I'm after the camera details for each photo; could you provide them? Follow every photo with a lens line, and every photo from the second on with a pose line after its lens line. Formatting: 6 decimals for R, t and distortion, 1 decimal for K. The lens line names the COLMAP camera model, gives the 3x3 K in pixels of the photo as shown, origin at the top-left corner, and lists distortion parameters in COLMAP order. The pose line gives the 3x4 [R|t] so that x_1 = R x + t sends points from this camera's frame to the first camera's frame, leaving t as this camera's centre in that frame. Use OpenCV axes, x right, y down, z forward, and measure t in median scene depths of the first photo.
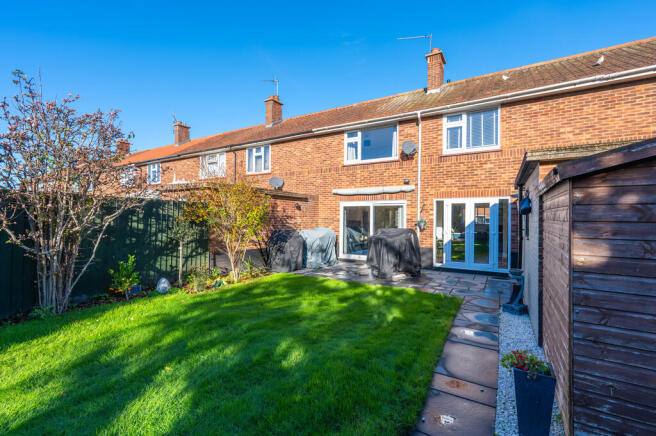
lens RADIAL K [[285.2, 0, 328.0], [0, 285.2, 217.0], [0, 0, 1]] dist [0.003640, 0.000144]
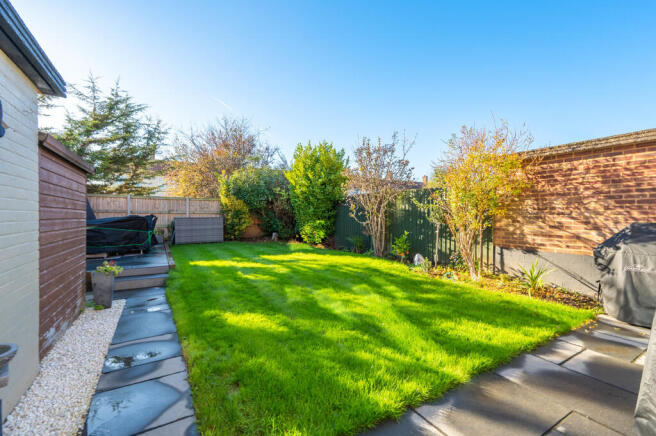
lens RADIAL K [[285.2, 0, 331.7], [0, 285.2, 220.3], [0, 0, 1]] dist [0.003640, 0.000144]
pose [[-0.450697, 0.006210, -0.892655, 0.575890], [-0.005089, 0.999942, 0.009526, 0.057720], [0.892662, 0.008836, -0.450639, 1.073791]]
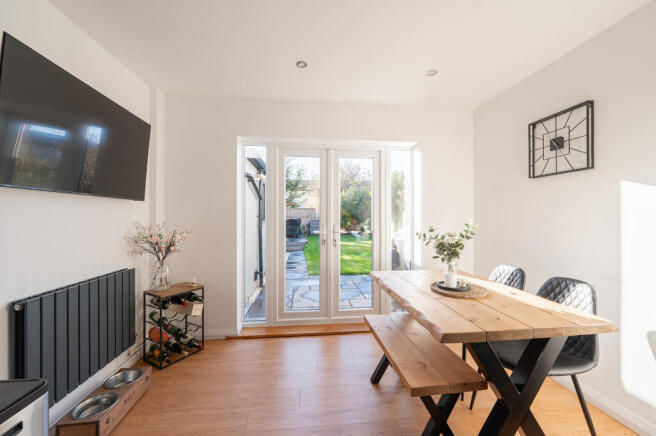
lens RADIAL K [[254.3, 0, 328.7], [0, 254.3, 215.6], [0, 0, 1]] dist [-0.000122, 0.000298]
pose [[-0.791699, -0.010030, -0.610829, 0.987137], [-0.004170, 0.999931, -0.011014, 0.045790], [0.610897, -0.006172, -0.791686, 1.757727]]
